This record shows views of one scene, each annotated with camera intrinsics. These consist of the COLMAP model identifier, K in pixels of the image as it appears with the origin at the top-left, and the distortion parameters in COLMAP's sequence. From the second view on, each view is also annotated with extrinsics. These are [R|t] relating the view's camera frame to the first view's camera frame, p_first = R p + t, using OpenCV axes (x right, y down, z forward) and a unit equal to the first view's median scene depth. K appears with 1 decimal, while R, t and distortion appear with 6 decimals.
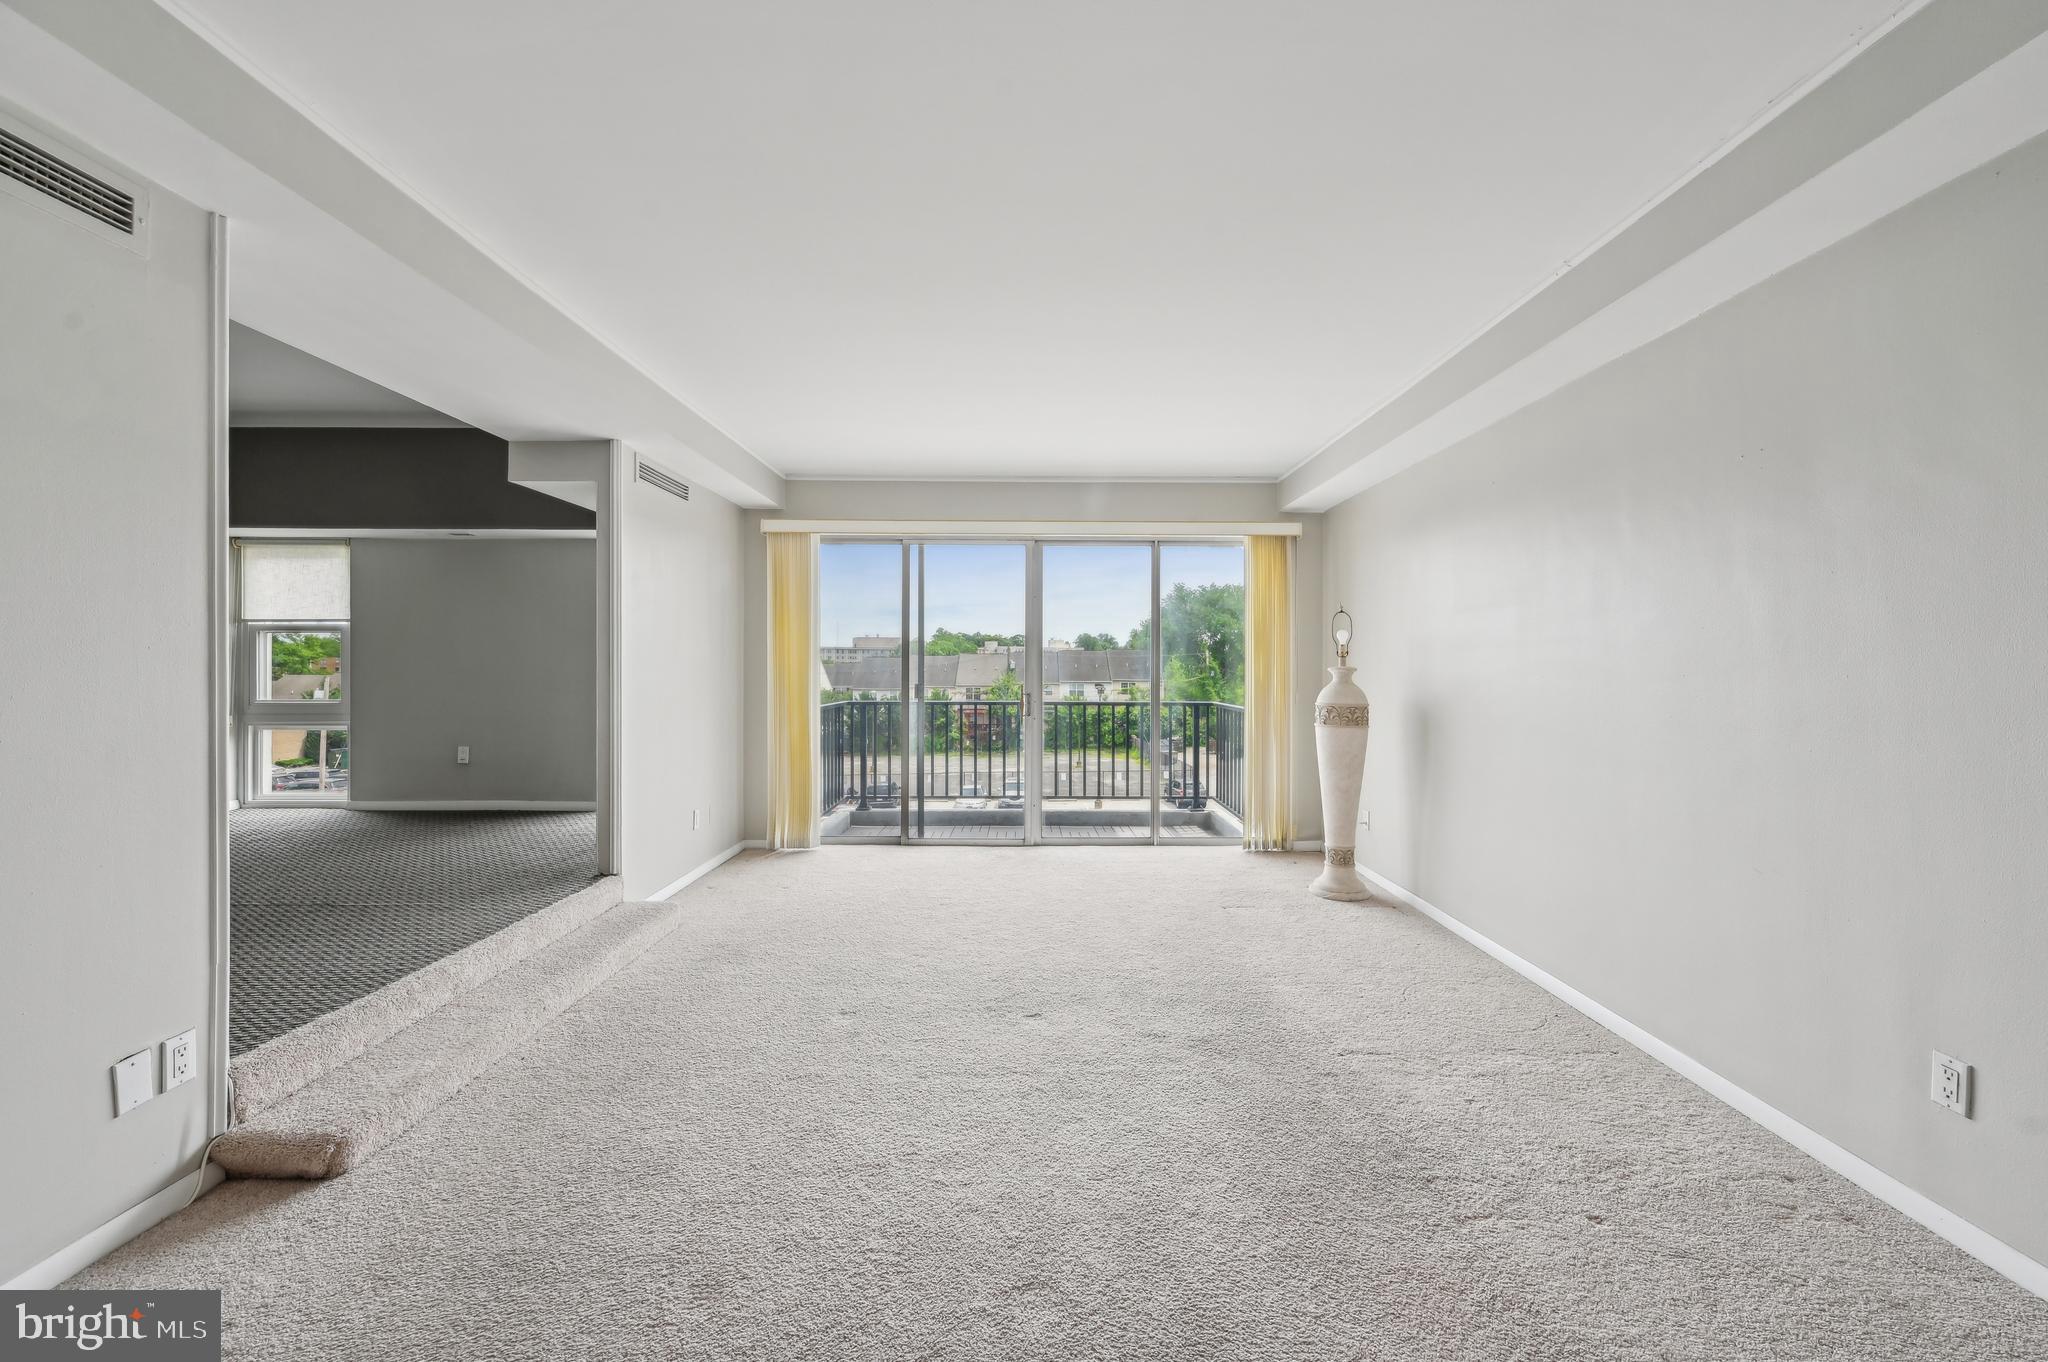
lens RADIAL K [[812.8, 0, 1028.7], [0, 812.8, 670.3], [0, 0, 1]] dist [-0.000002, -0.000055]
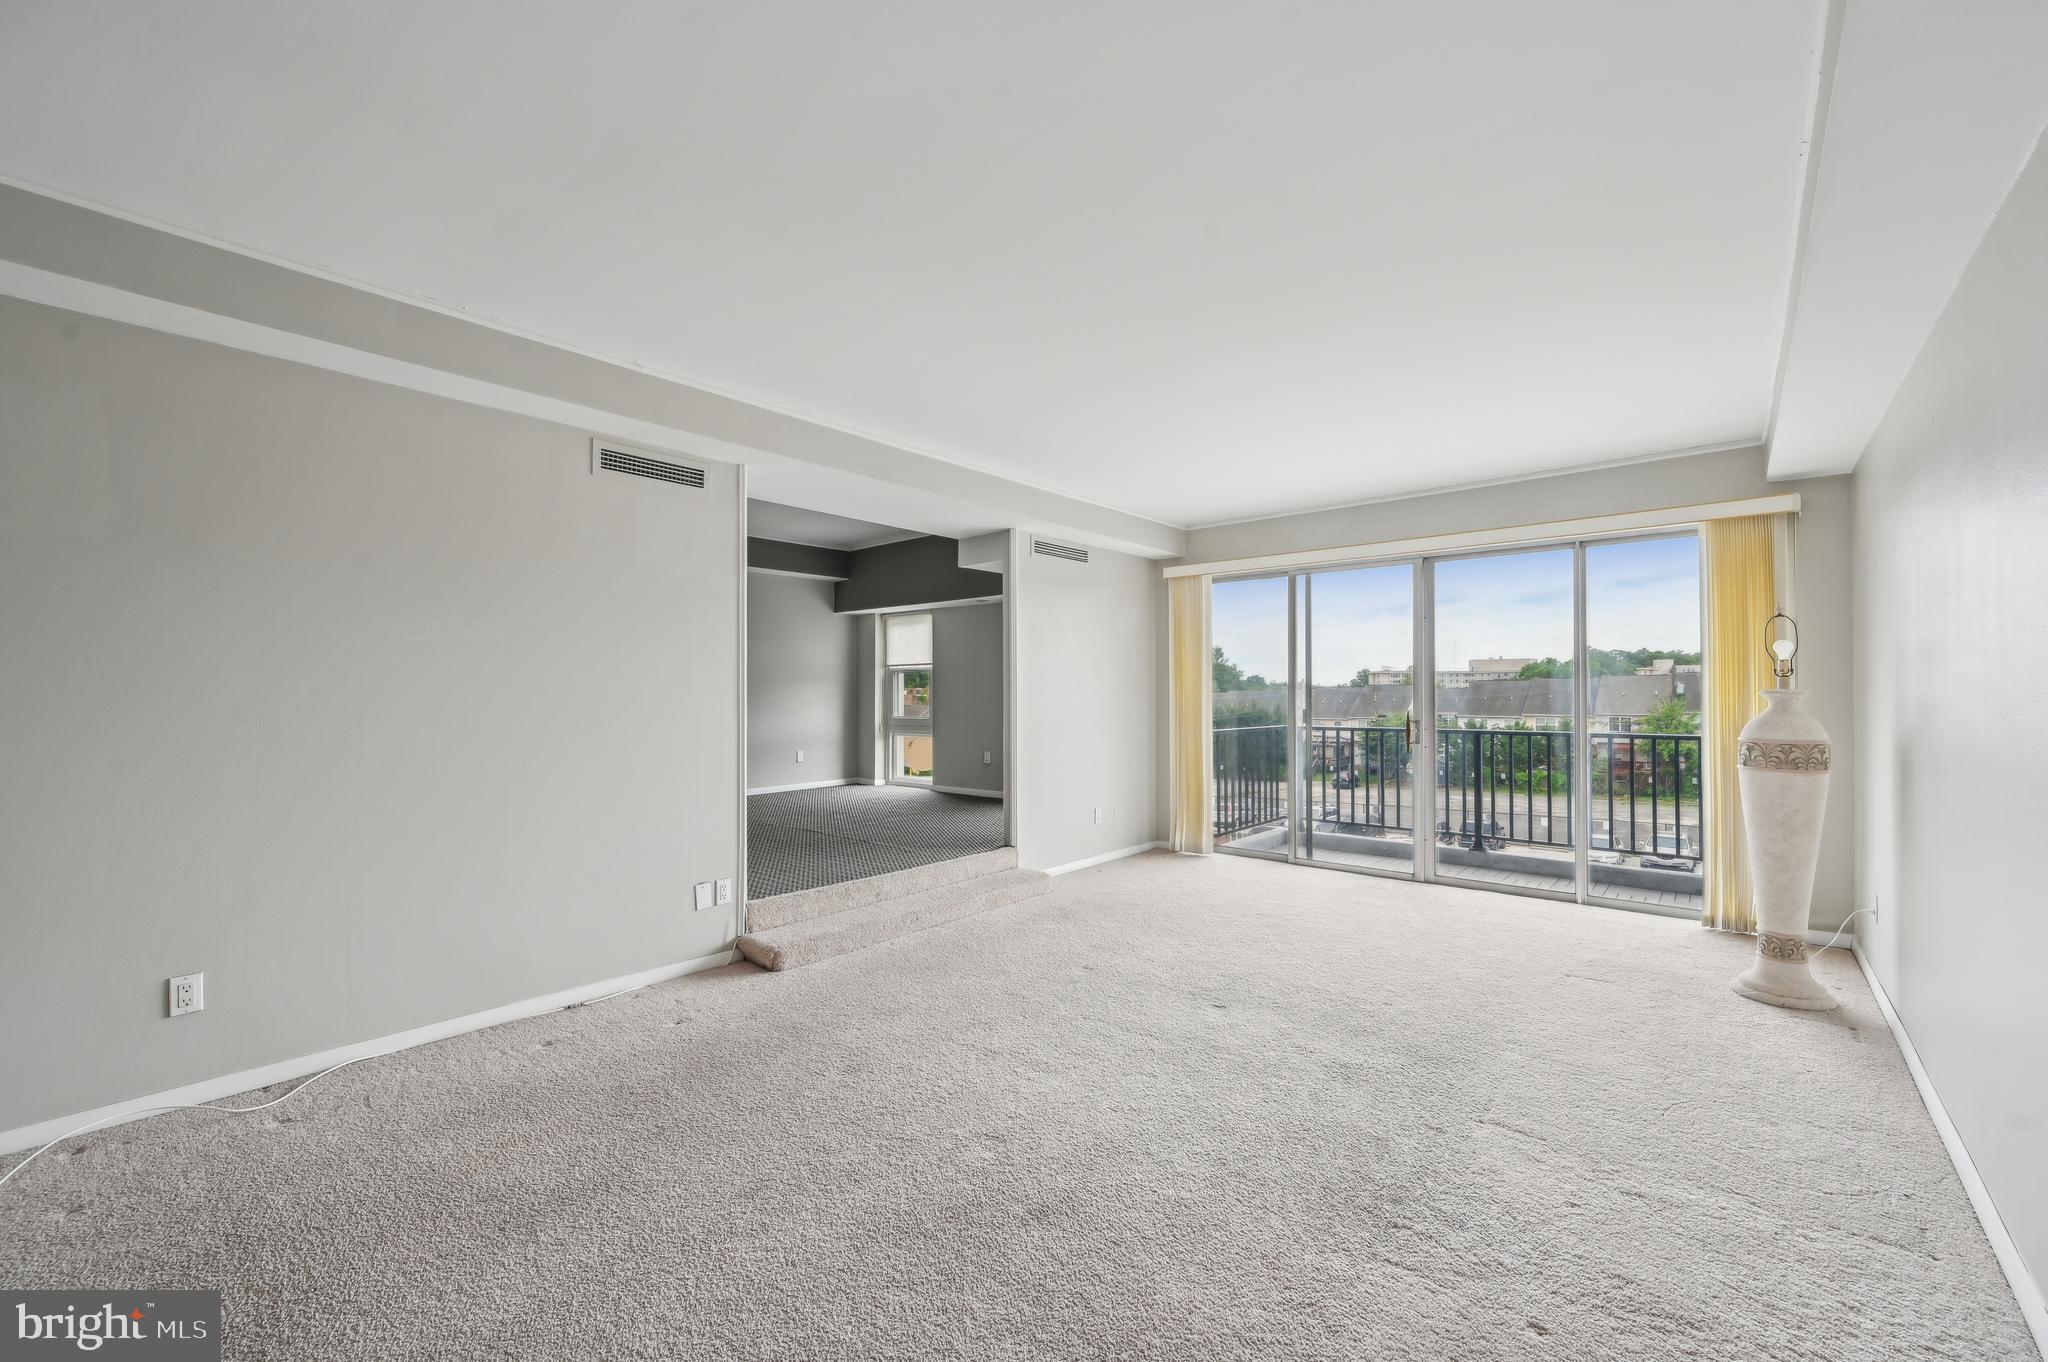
lens RADIAL K [[806.7, 0, 1032.6], [0, 806.7, 686.4], [0, 0, 1]] dist [-0.000504, 0.000039]
pose [[0.756164, -0.010190, -0.654303, 0.298637], [0.002172, 0.999912, -0.013062, 0.000601], [0.654379, 0.008456, 0.756120, -0.002926]]
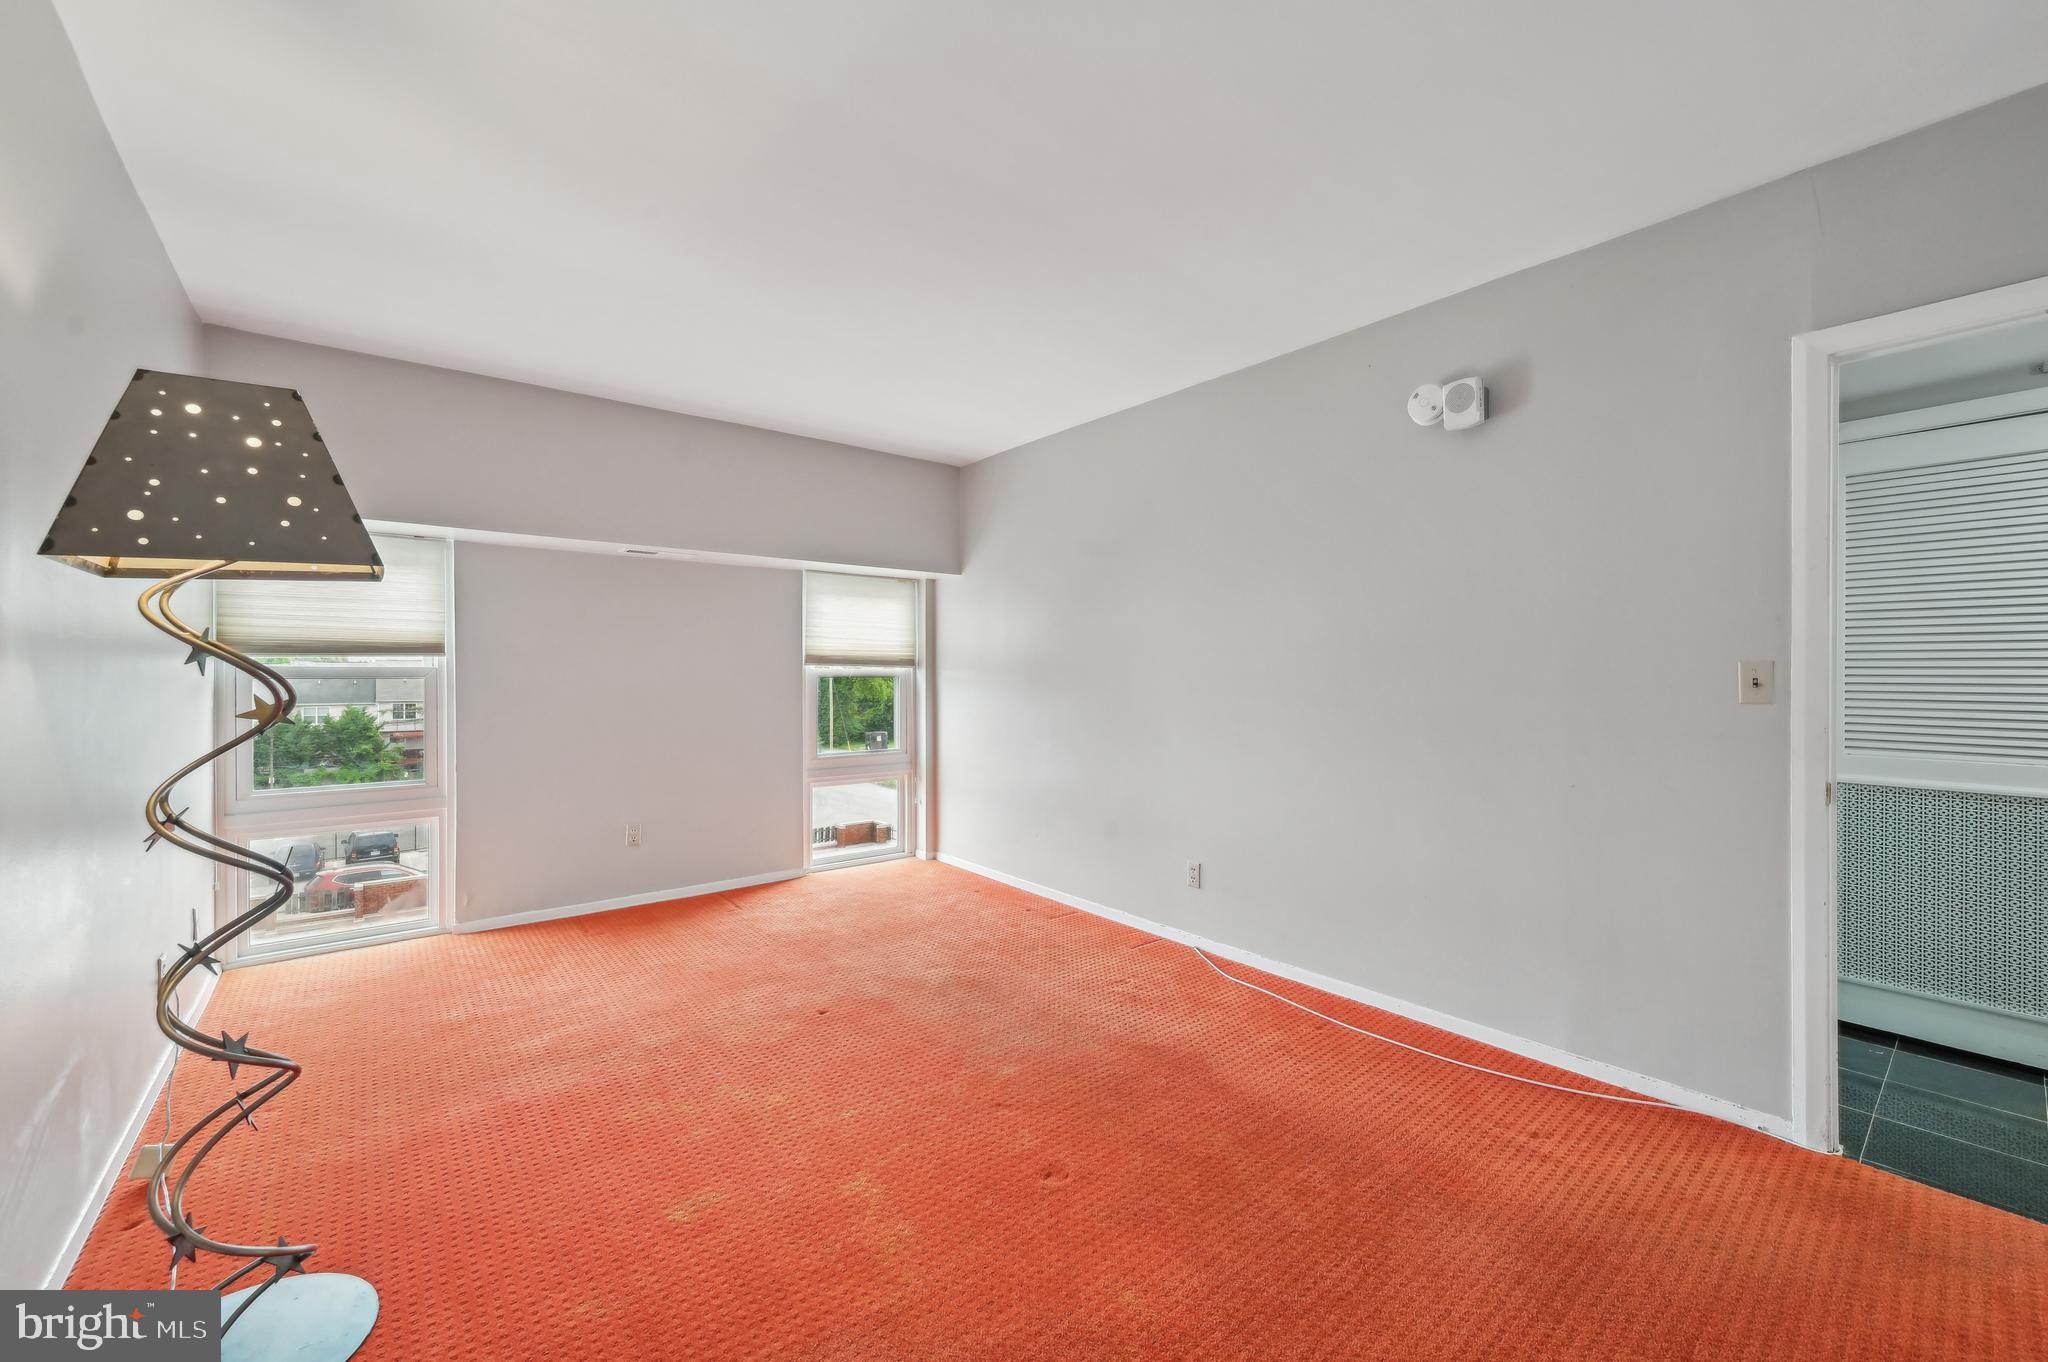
lens RADIAL K [[804.5, 0, 1019.8], [0, 804.5, 669.8], [0, 0, 1]] dist [-0.000340, -0.000066]
pose [[0.807032, -0.004897, 0.590488, -0.917303], [0.009632, 0.999942, -0.004871, -0.050179], [-0.590429, 0.009619, 0.807032, 0.170137]]
